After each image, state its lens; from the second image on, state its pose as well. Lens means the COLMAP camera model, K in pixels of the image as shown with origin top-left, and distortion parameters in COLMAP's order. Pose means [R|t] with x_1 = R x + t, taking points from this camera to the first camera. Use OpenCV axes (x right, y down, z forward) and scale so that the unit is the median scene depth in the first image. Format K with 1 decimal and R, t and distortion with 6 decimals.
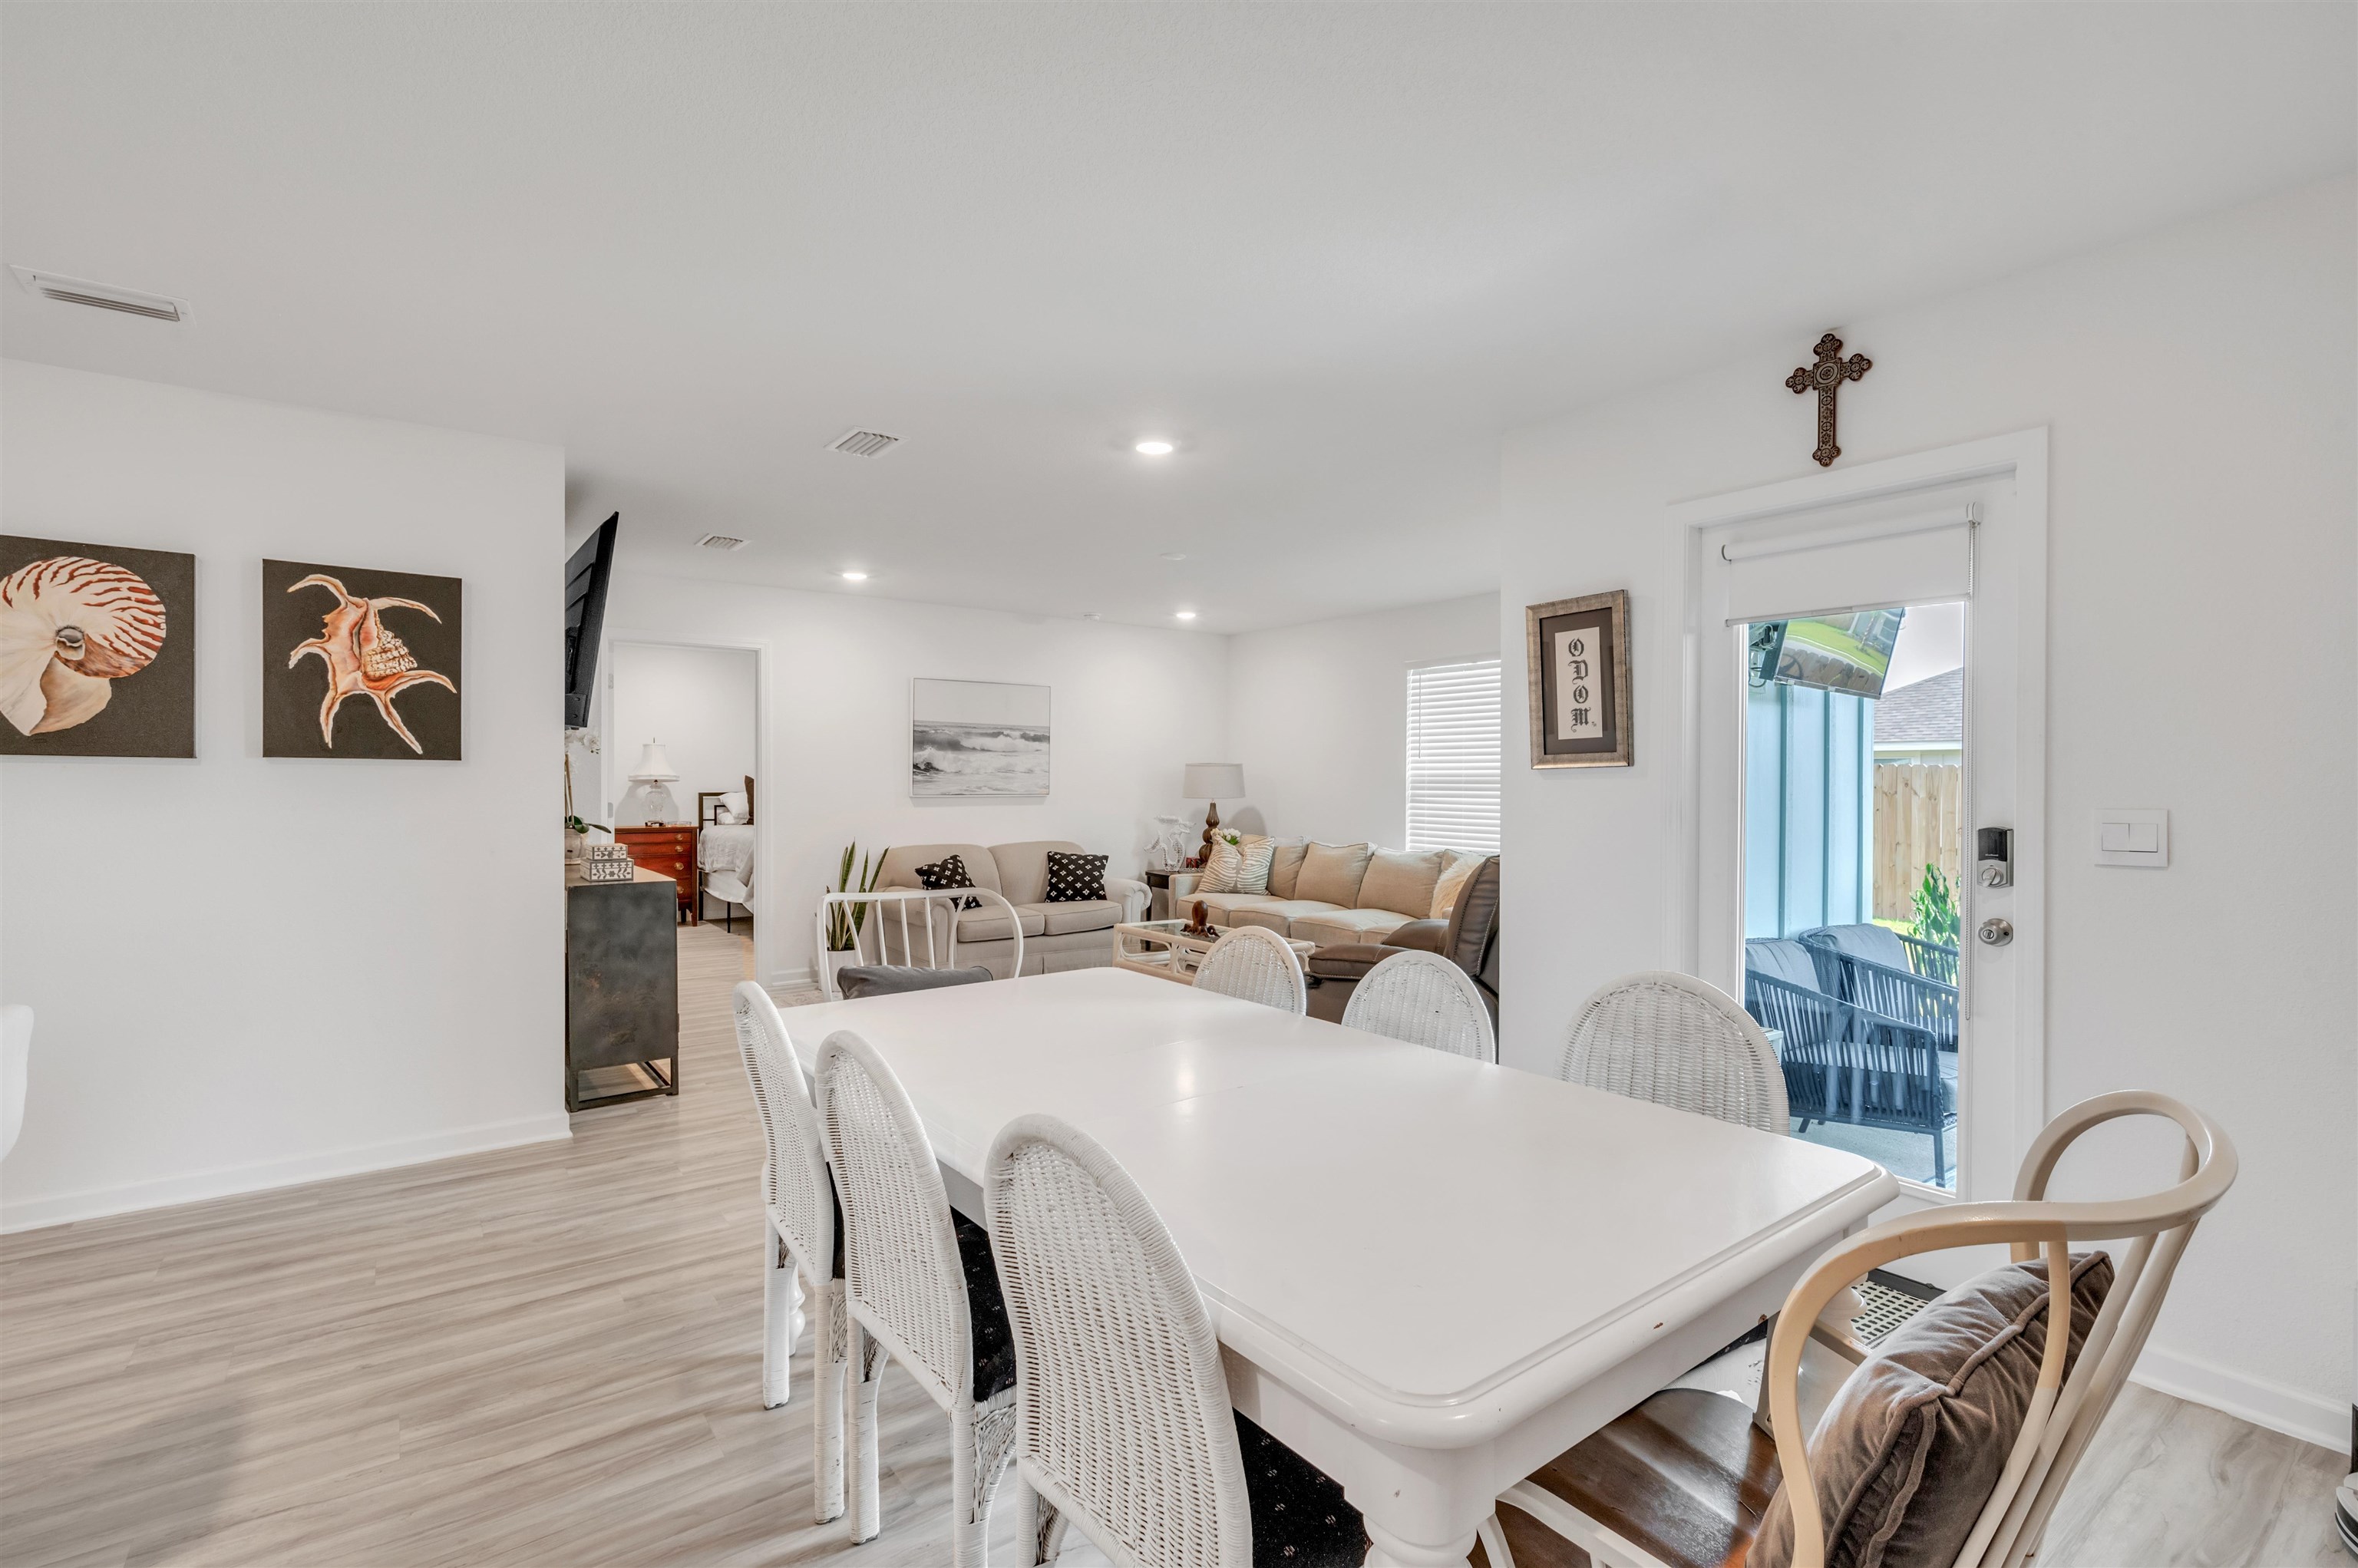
lens RADIAL K [[1073.1, 0, 1179.3], [0, 1073.1, 785.0], [0, 0, 1]] dist [-0.004168, 0.000289]
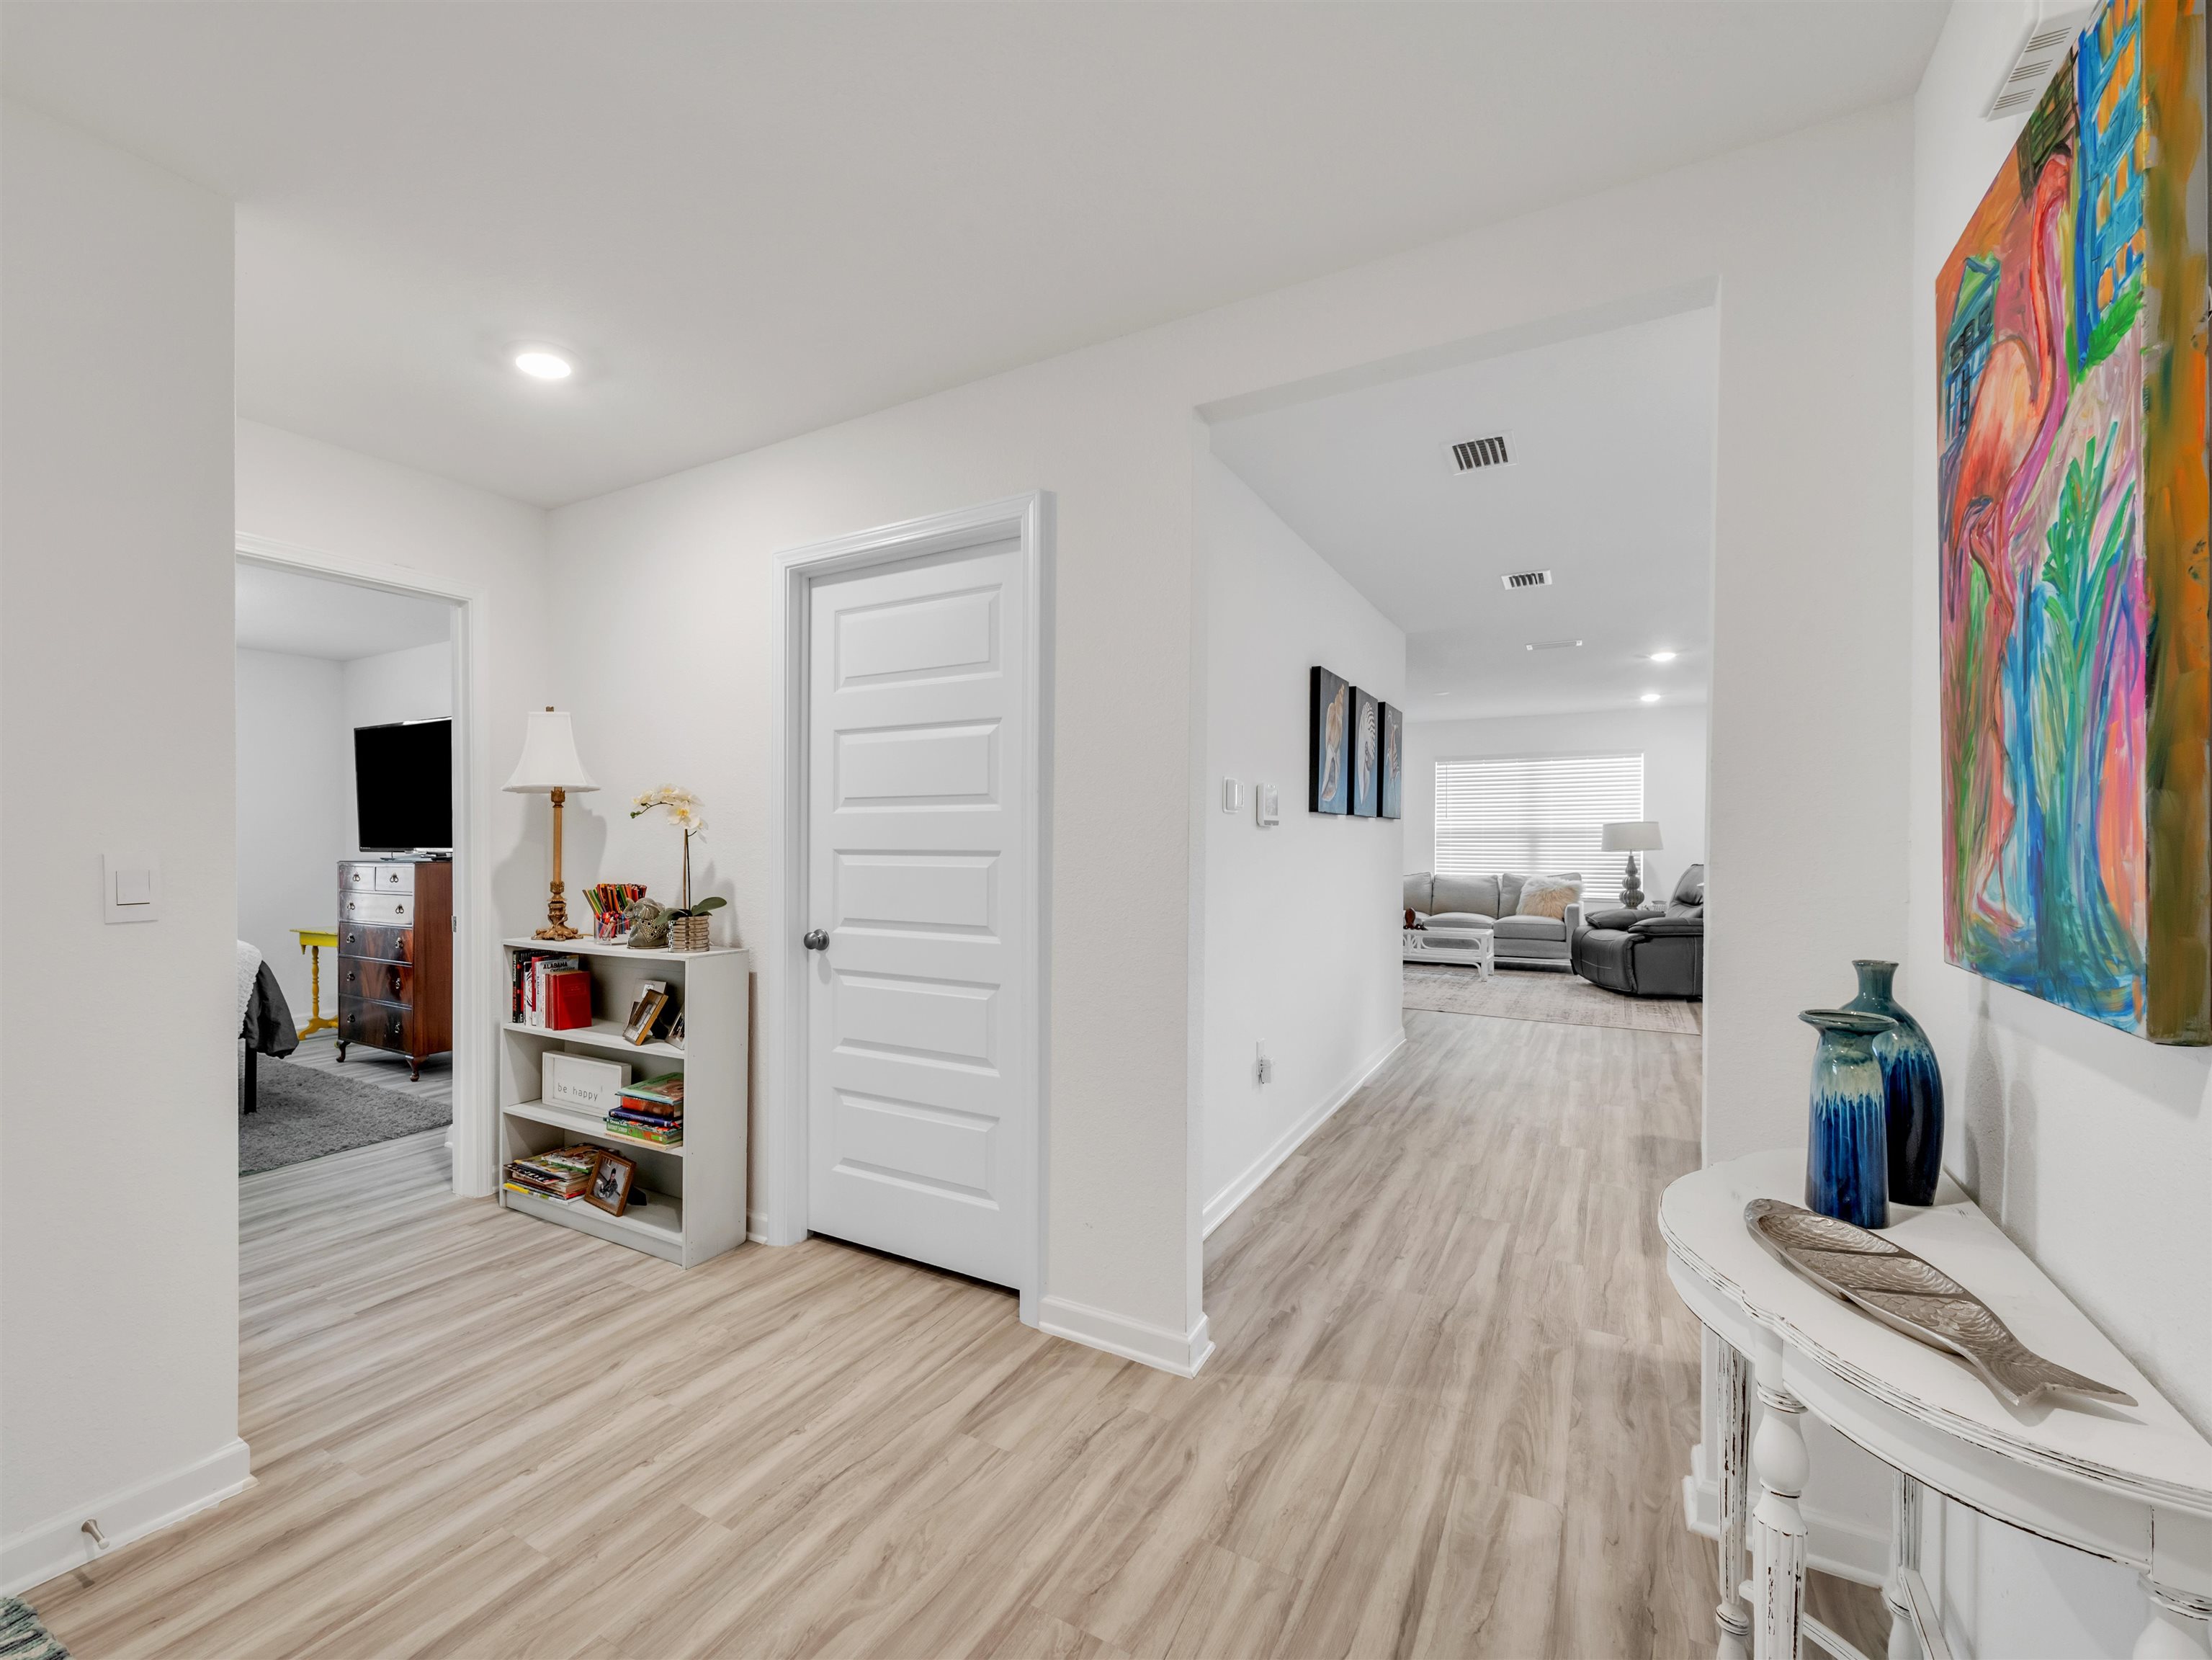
lens RADIAL K [[985.1, 0, 1002.0], [0, 985.1, 849.9], [0, 0, 1]] dist [0.000672, 0.000029]
pose [[0.930553, -0.007218, 0.366086, -0.886455], [0.003821, 0.999943, 0.010002, 0.004793], [-0.366137, -0.007908, 0.930527, -0.102607]]
